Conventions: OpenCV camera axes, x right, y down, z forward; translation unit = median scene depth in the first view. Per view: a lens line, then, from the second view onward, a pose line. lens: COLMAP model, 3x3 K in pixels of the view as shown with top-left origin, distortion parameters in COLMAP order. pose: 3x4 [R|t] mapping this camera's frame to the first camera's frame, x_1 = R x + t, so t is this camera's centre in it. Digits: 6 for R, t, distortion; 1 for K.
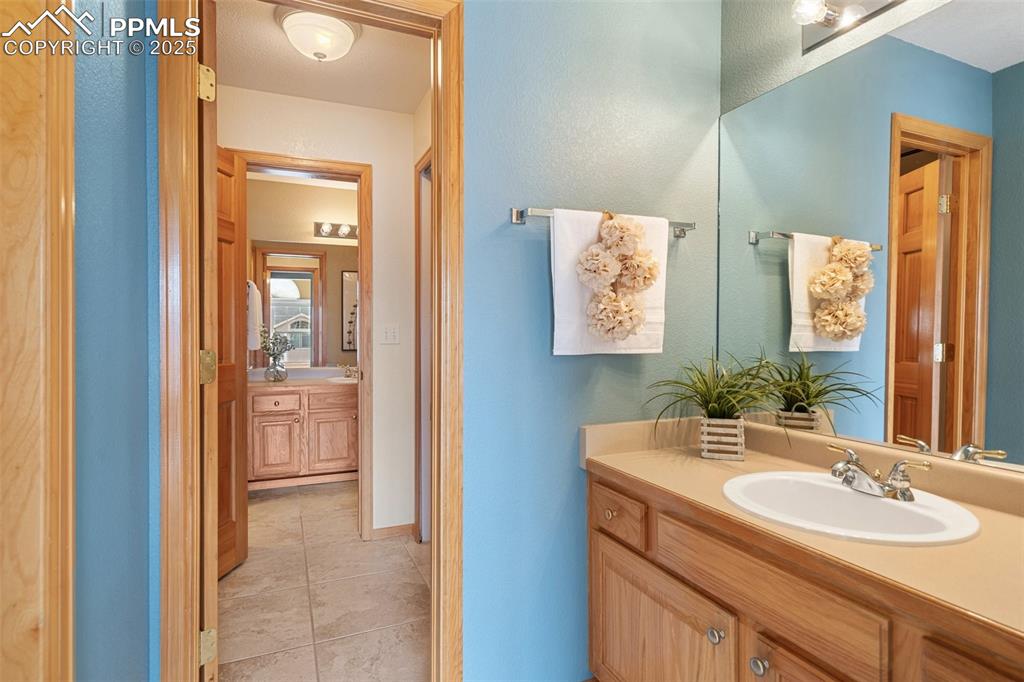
lens RADIAL K [[514.3, 0, 512.0], [0, 514.3, 341.0], [0, 0, 1]] dist [0.000798, 0.000033]
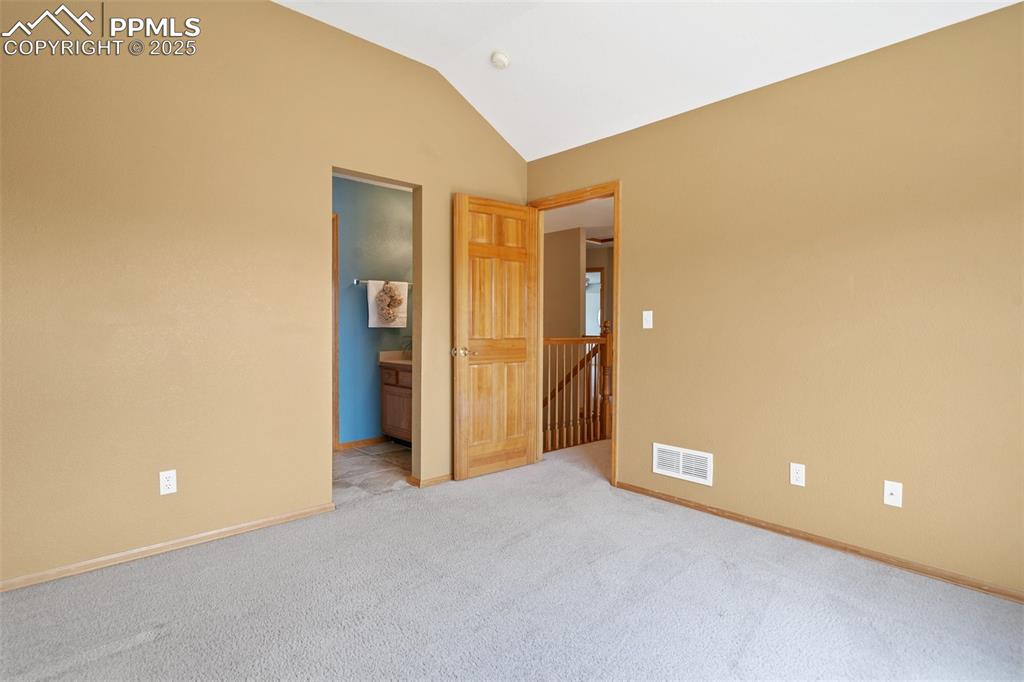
lens RADIAL K [[526.8, 0, 511.8], [0, 526.8, 334.6], [0, 0, 1]] dist [0.003177, 0.000361]
pose [[0.940649, -0.006440, 0.339320, -0.182572], [0.005367, 0.999977, 0.004101, 0.060776], [-0.339338, -0.002036, 0.940662, -2.256049]]
